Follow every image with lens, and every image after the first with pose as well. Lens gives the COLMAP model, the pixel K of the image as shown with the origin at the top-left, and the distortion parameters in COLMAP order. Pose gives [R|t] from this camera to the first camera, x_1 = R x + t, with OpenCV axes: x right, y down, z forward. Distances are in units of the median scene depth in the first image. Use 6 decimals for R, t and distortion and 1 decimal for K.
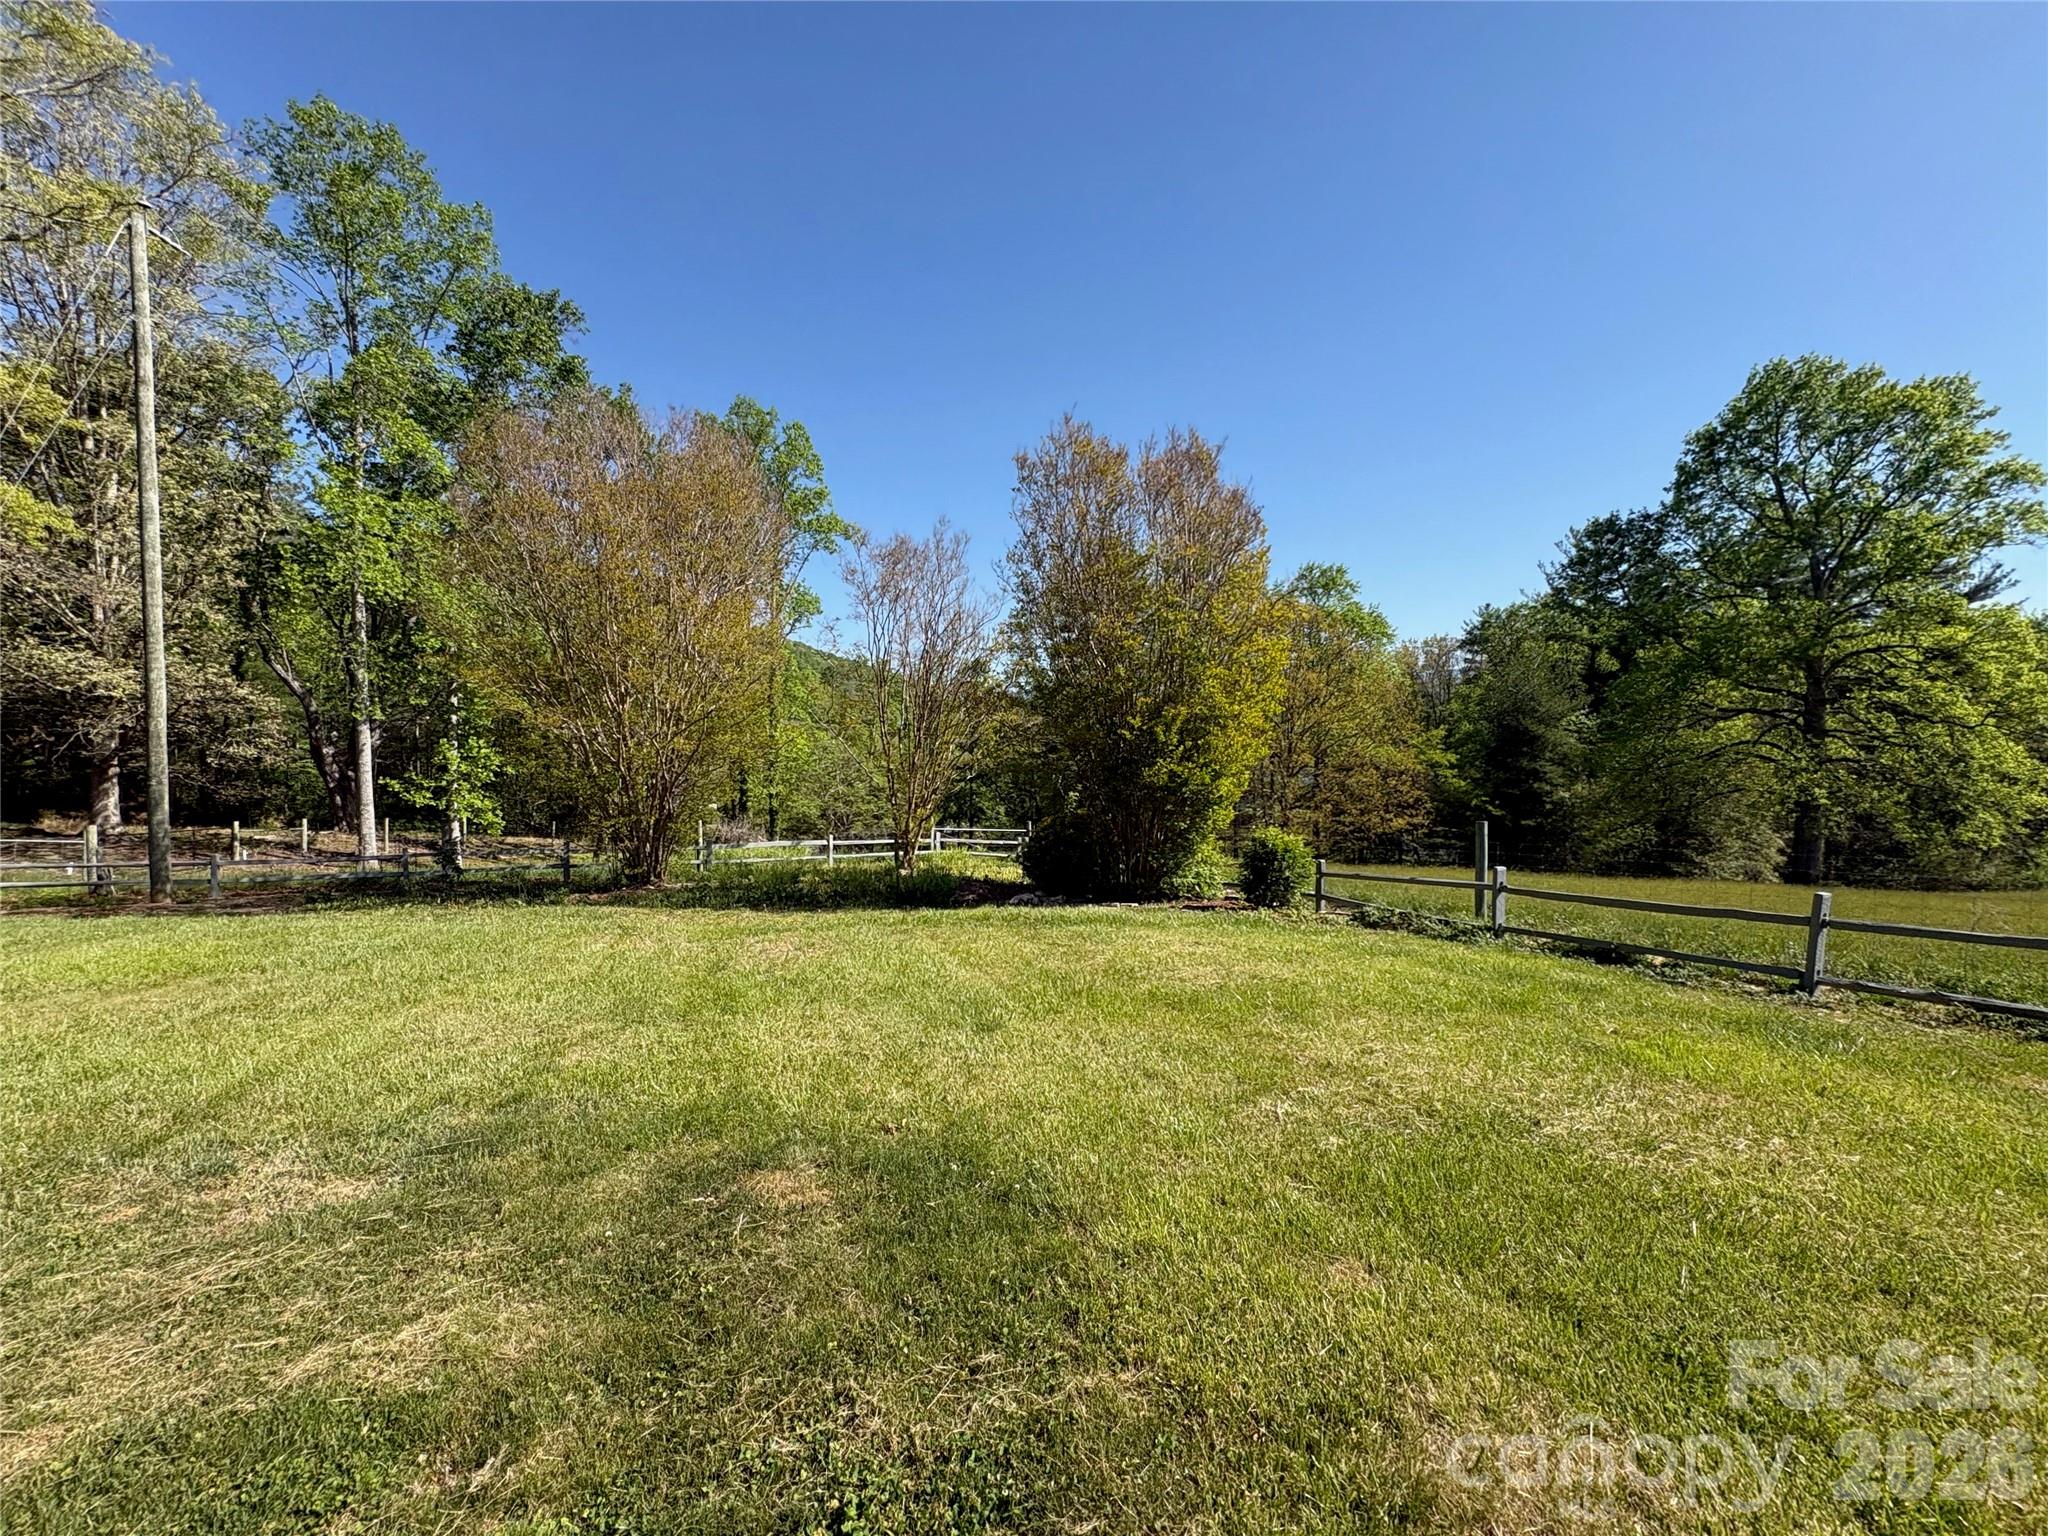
lens RADIAL K [[806.9, 0, 1019.5], [0, 806.9, 775.2], [0, 0, 1]] dist [0.000121, 0.000256]
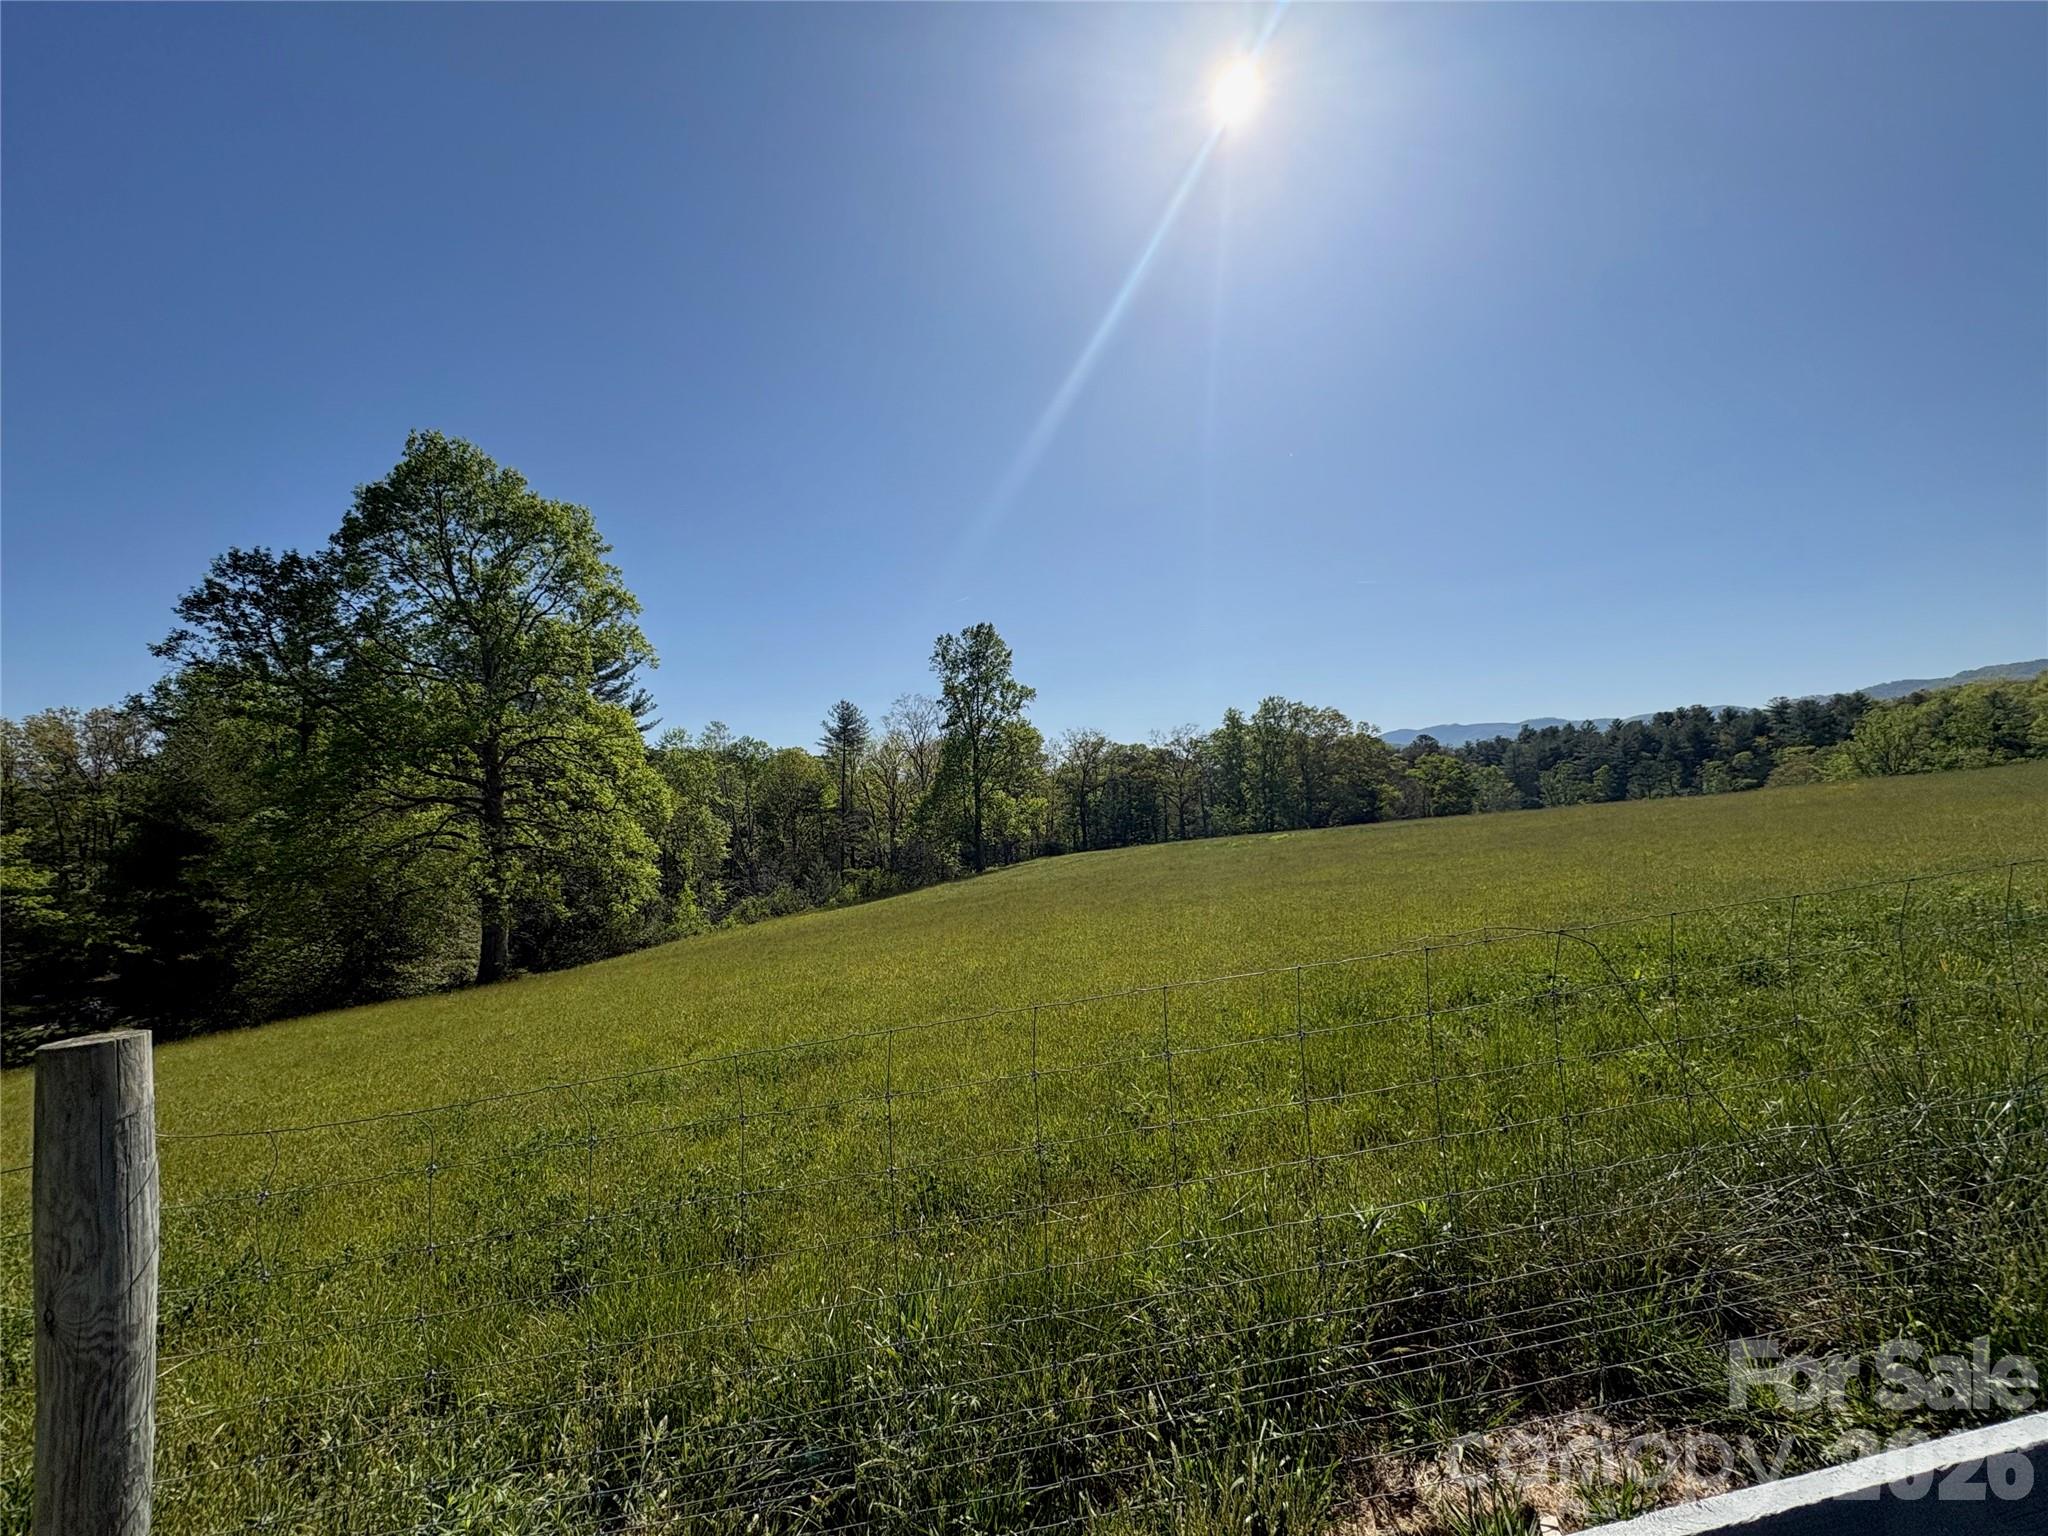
lens RADIAL K [[806.9, 0, 1019.5], [0, 806.9, 775.2], [0, 0, 1]] dist [0.000121, 0.000256]
pose [[0.293734, 0.029870, 0.955420, 0.222530], [0.088101, 0.994411, -0.058175, 0.005616], [-0.951819, 0.101262, 0.289461, 0.096577]]
